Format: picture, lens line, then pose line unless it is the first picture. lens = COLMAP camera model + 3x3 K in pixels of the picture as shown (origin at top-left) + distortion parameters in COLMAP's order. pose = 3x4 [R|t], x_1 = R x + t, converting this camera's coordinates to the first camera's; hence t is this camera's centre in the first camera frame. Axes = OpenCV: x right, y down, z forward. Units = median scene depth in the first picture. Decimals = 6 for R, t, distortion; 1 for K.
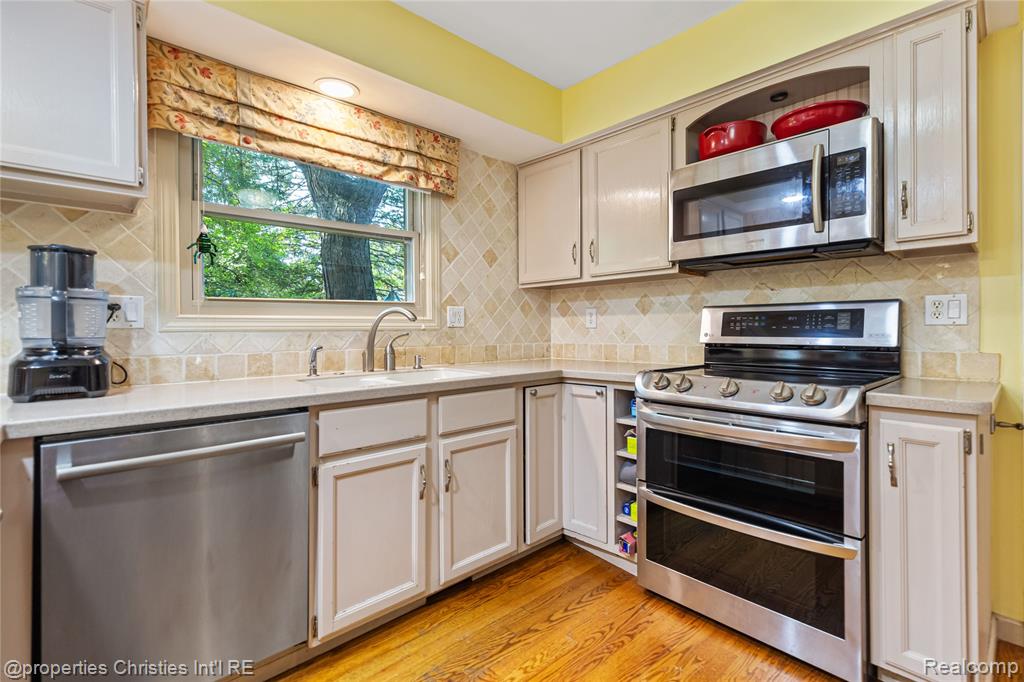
lens RADIAL K [[470.4, 0, 509.4], [0, 470.4, 329.4], [0, 0, 1]] dist [0.005703, -0.000516]
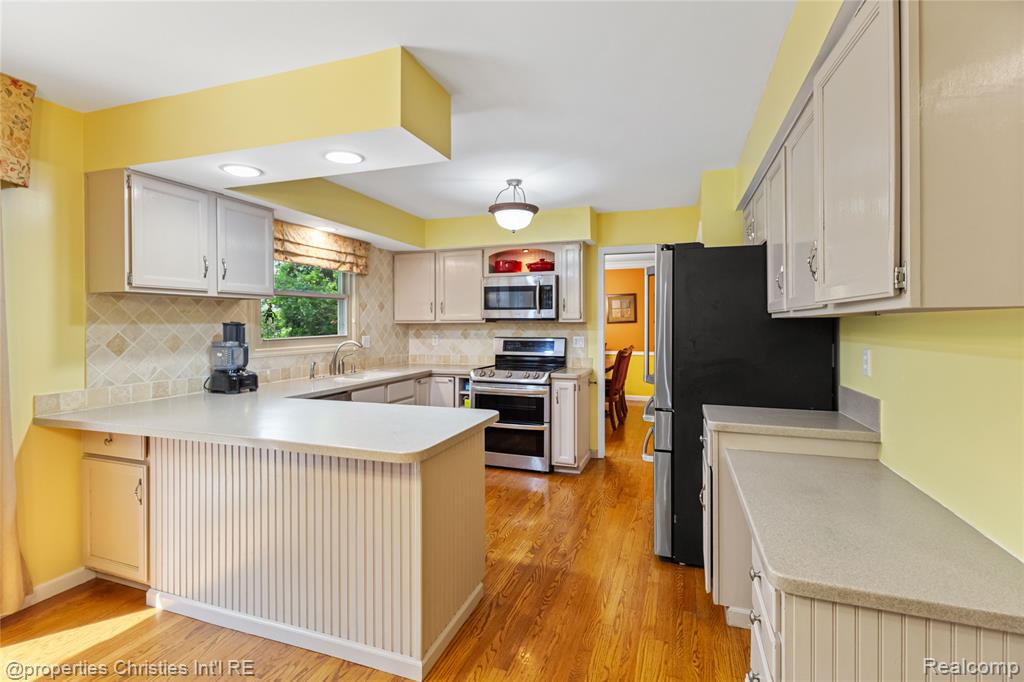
lens RADIAL K [[470.4, 0, 510.3], [0, 470.4, 330.8], [0, 0, 1]] dist [0.005703, -0.000516]
pose [[0.886578, -0.001853, 0.462575, -0.589007], [-0.003216, 0.999943, 0.010170, -0.115347], [-0.462567, -0.010504, 0.886522, -1.059487]]
